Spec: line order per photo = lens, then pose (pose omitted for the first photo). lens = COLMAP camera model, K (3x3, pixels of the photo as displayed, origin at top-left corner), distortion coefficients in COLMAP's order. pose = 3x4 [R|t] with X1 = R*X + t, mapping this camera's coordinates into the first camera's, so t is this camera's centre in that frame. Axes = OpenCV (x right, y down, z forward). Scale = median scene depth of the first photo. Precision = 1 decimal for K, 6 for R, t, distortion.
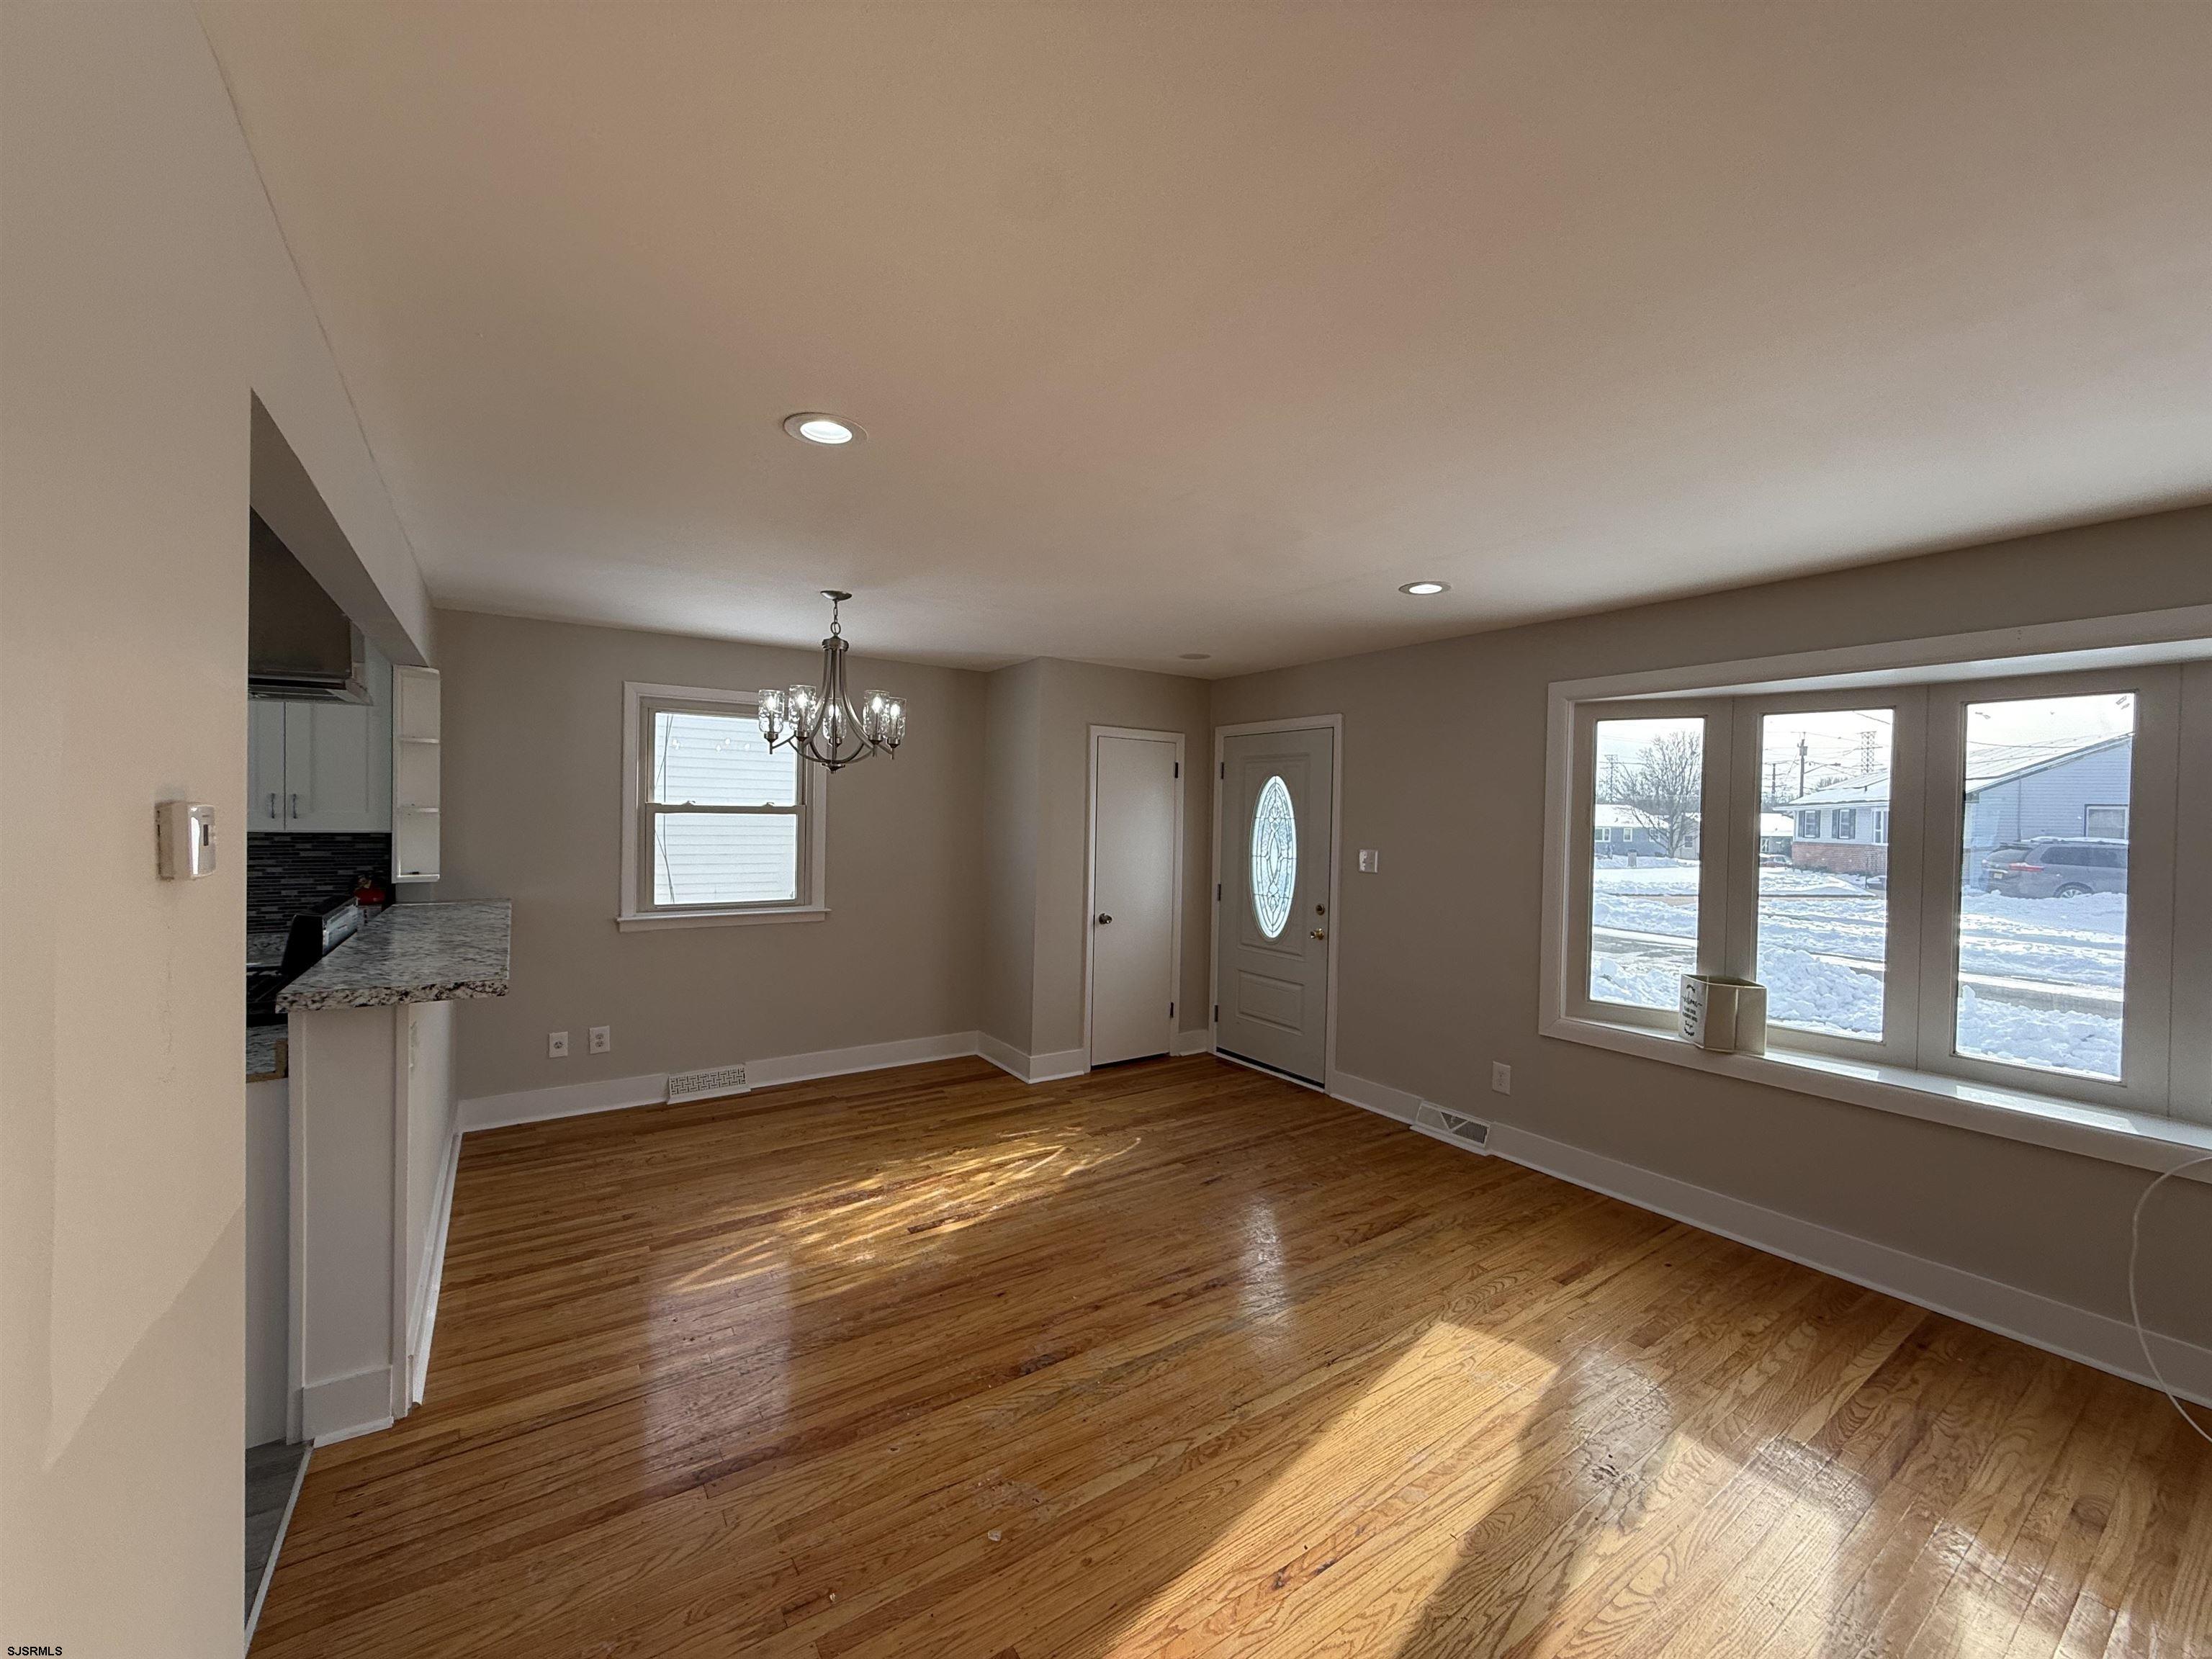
lens RADIAL K [[880.5, 0, 1103.5], [0, 880.5, 828.0], [0, 0, 1]] dist [0.000393, -0.000153]
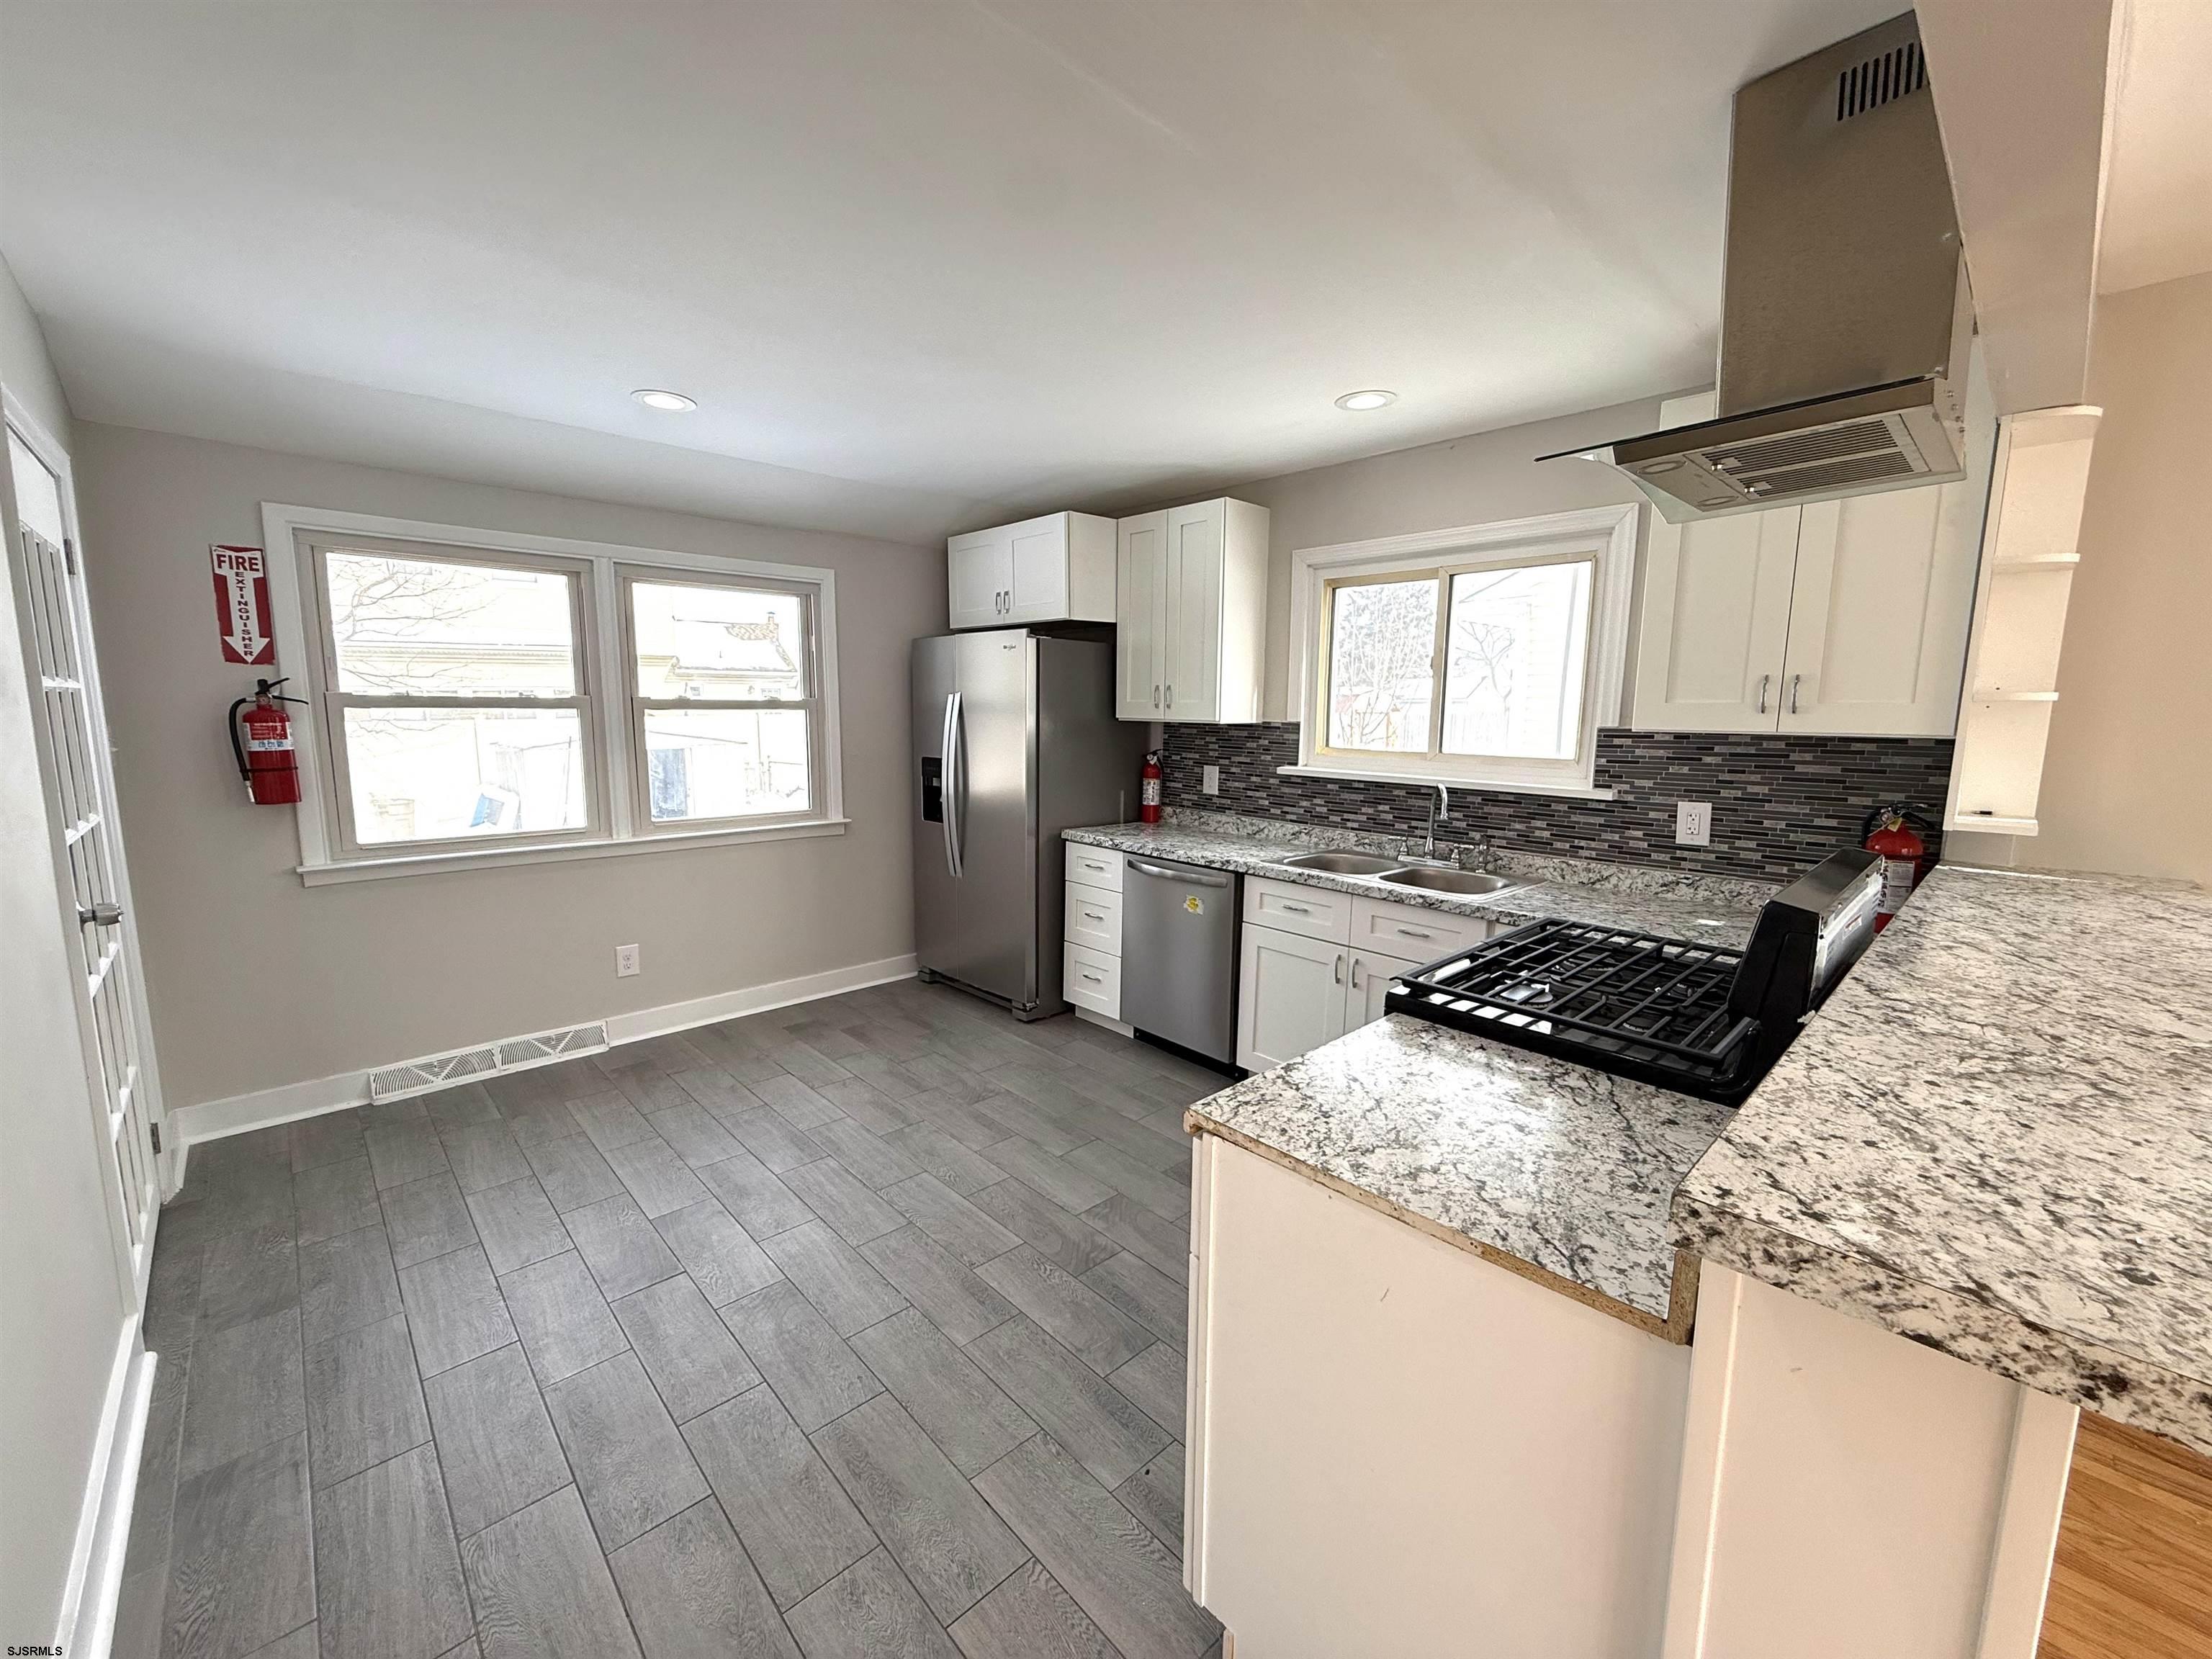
lens RADIAL K [[882.2, 0, 1101.8], [0, 882.2, 826.8], [0, 0, 1]] dist [0.000818, -0.000018]
pose [[0.161481, 0.118861, -0.979692, -0.279487], [-0.017905, 0.992910, 0.117514, 0.003513], [0.986713, -0.001435, 0.162464, 0.309265]]
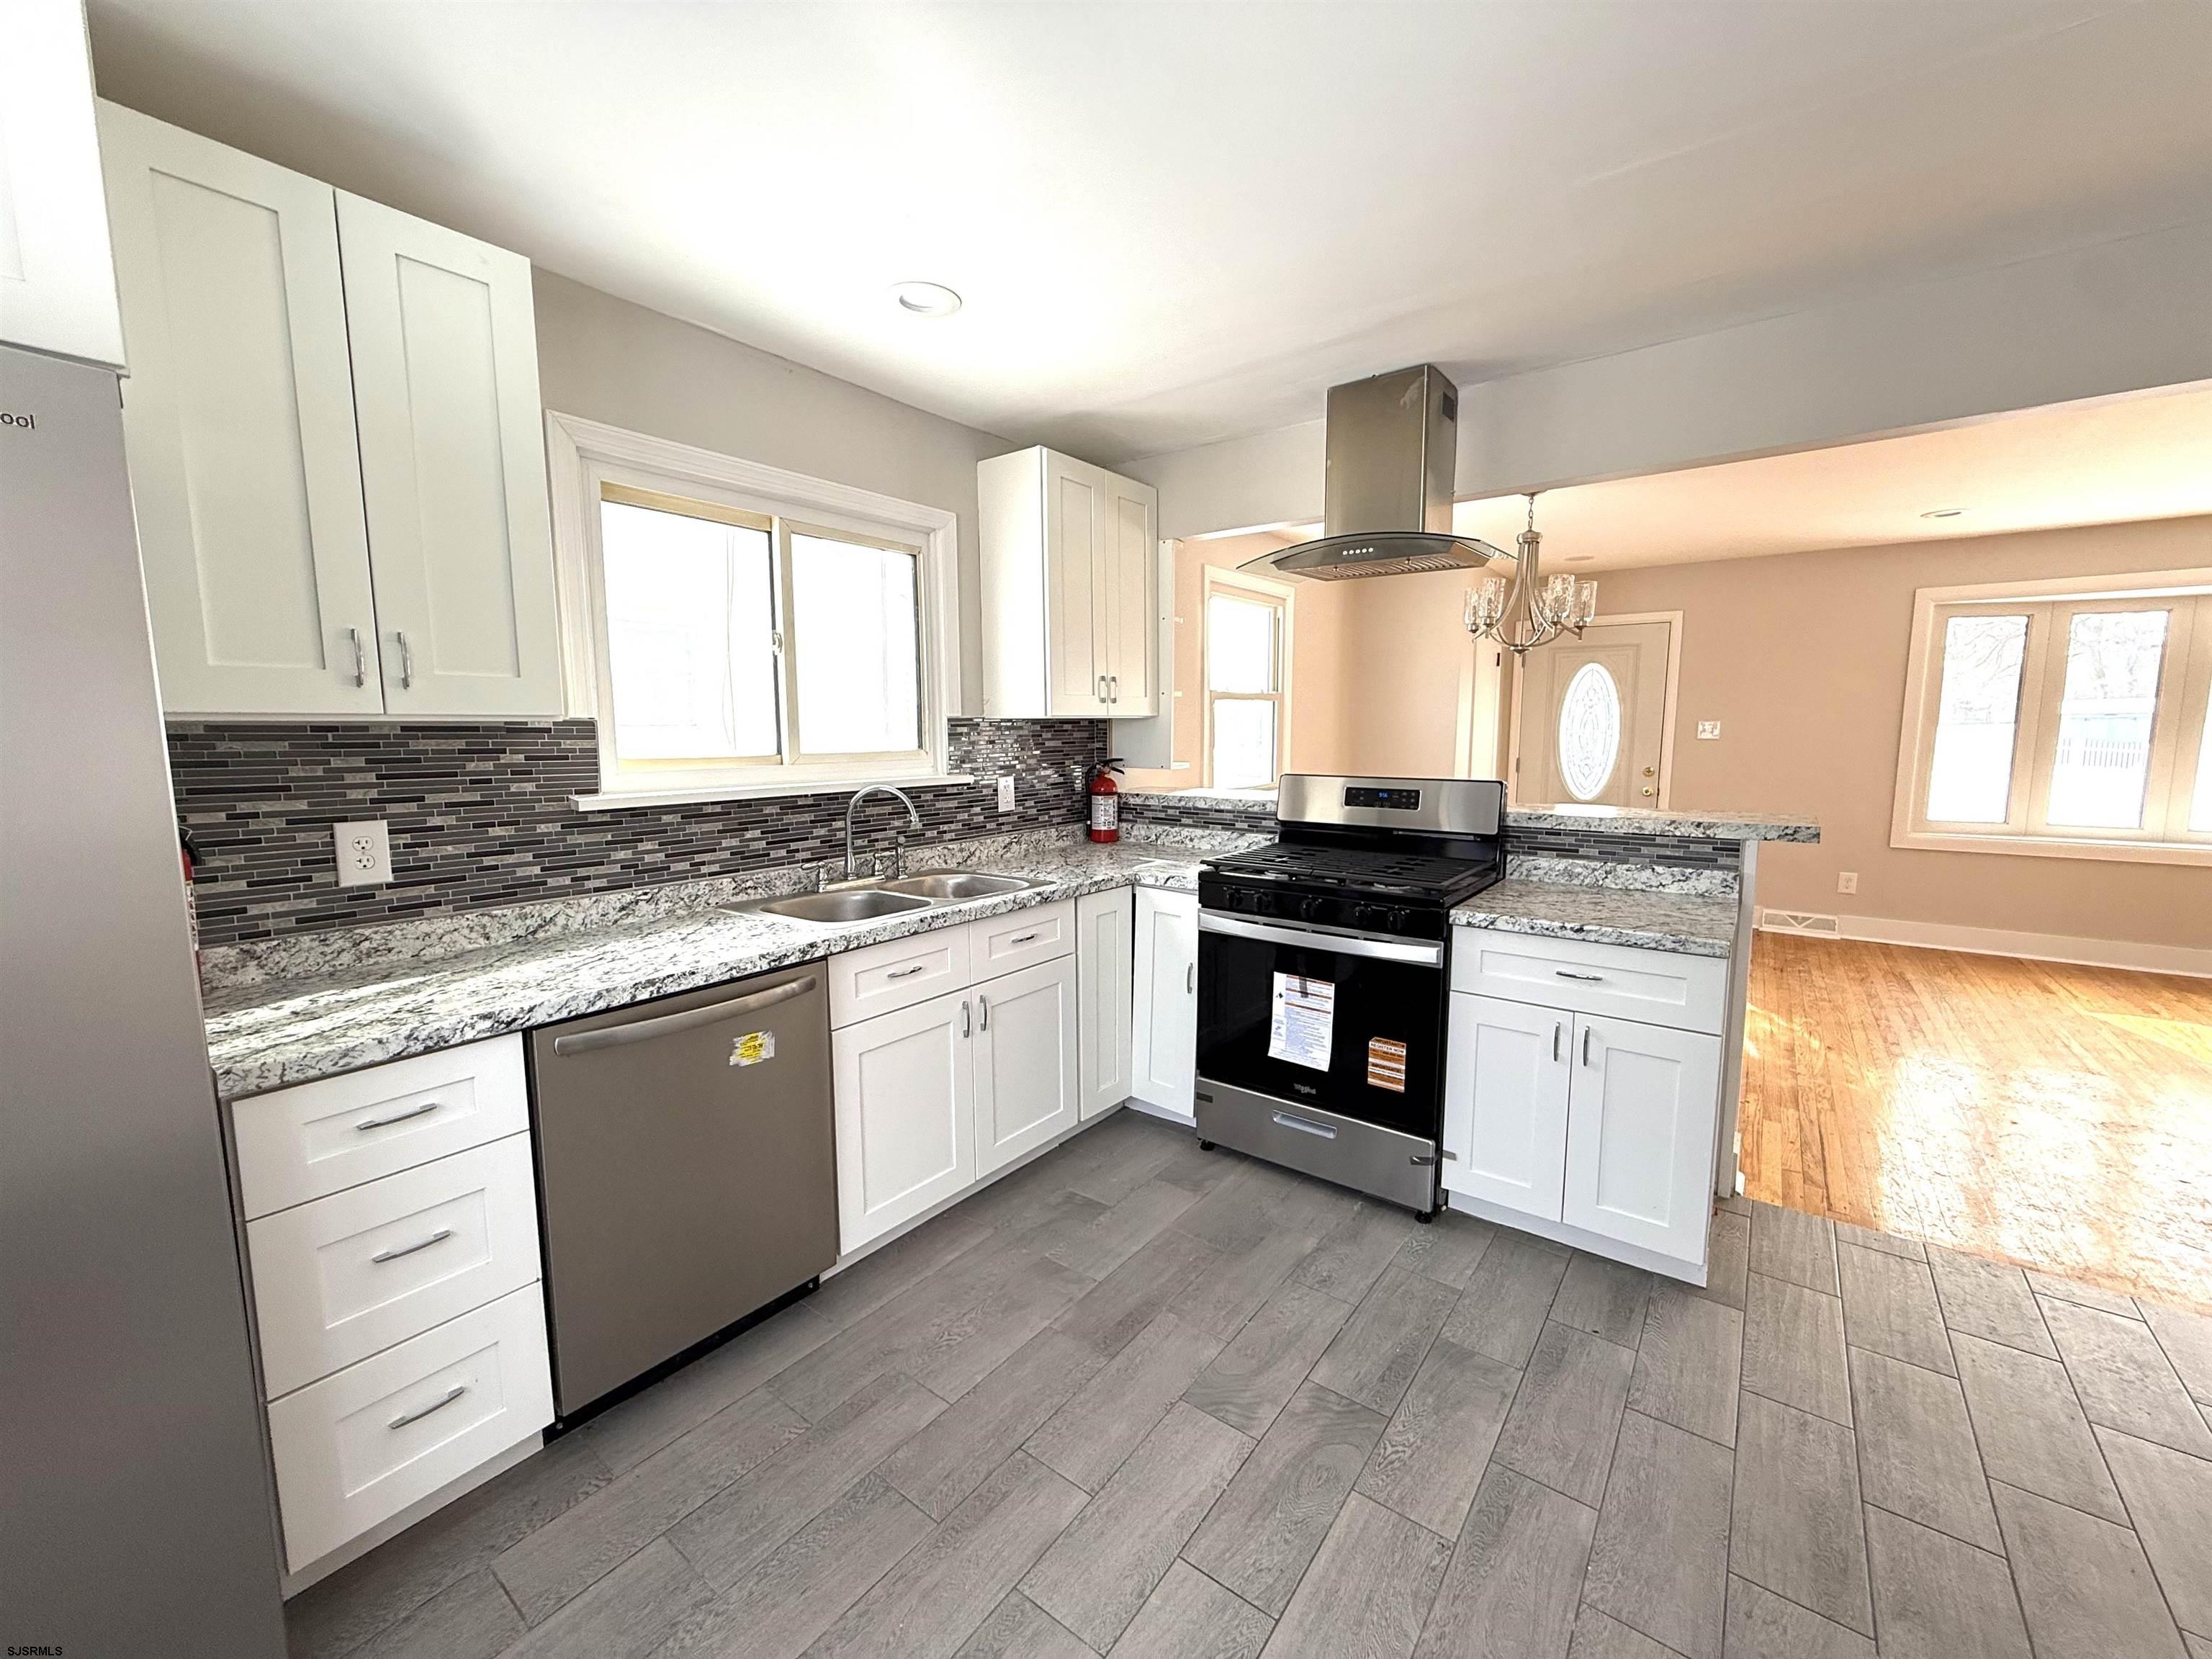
lens RADIAL K [[882.7, 0, 1103.1], [0, 882.7, 828.2], [0, 0, 1]] dist [0.000845, -0.000493]
pose [[0.946093, -0.061114, 0.318077, -0.963231], [0.026362, 0.993309, 0.112438, 0.012355], [-0.322821, -0.097991, 0.941374, 0.078897]]
